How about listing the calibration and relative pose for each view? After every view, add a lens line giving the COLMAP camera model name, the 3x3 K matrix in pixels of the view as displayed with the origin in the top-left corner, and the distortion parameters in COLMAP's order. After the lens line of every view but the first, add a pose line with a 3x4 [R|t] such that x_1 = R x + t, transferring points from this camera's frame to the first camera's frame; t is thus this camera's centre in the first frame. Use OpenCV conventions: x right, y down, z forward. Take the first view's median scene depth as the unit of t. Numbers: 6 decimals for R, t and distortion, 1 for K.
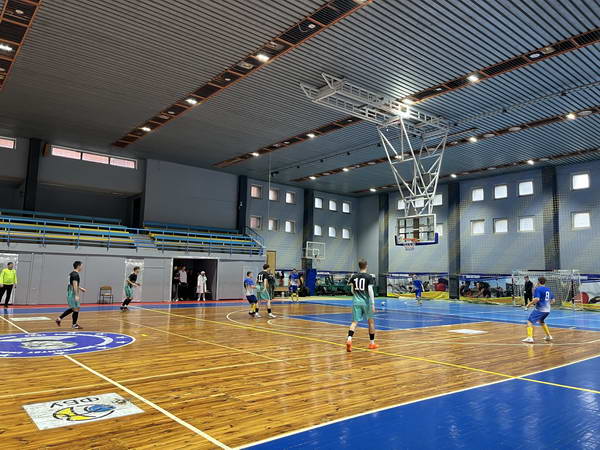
lens RADIAL K [[447.4, 0, 300.0], [0, 447.4, 225.0], [0, 0, 1]] dist [0.065808, -0.089175]
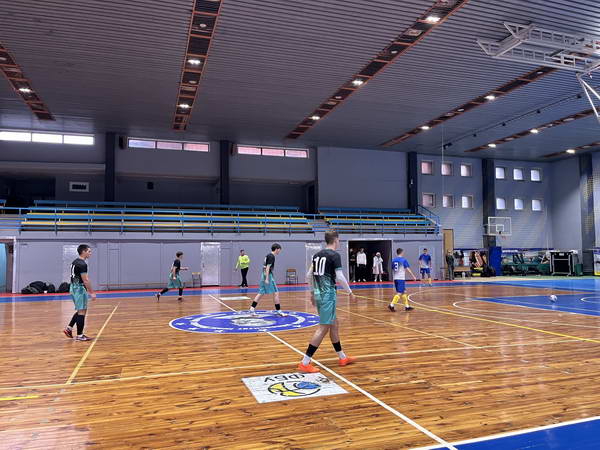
lens RADIAL K [[447.2, 0, 297.6], [0, 447.2, 230.8], [0, 0, 1]] dist [0.077776, -0.097812]
pose [[0.928553, -0.048817, -0.367975, -0.011014], [0.069040, 0.996730, 0.041986, -0.000112], [0.364722, -0.064391, 0.928887, 0.007438]]
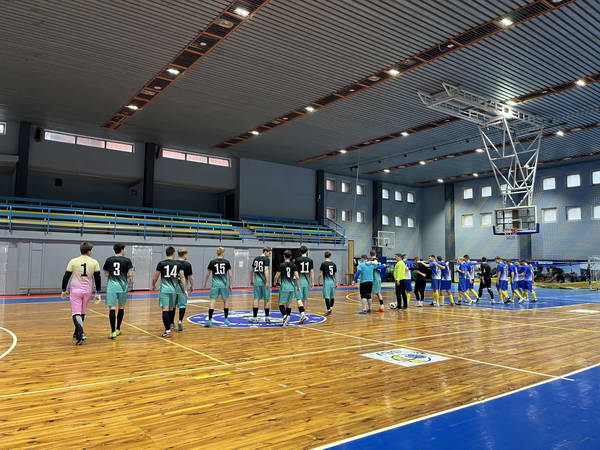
lens RADIAL K [[447.2, 0, 297.6], [0, 447.2, 230.8], [0, 0, 1]] dist [0.077776, -0.097812]
pose [[0.997967, -0.012281, -0.062541, -0.152234], [0.014819, 0.999078, 0.040283, -0.012689], [0.061988, -0.041128, 0.997229, -0.098381]]
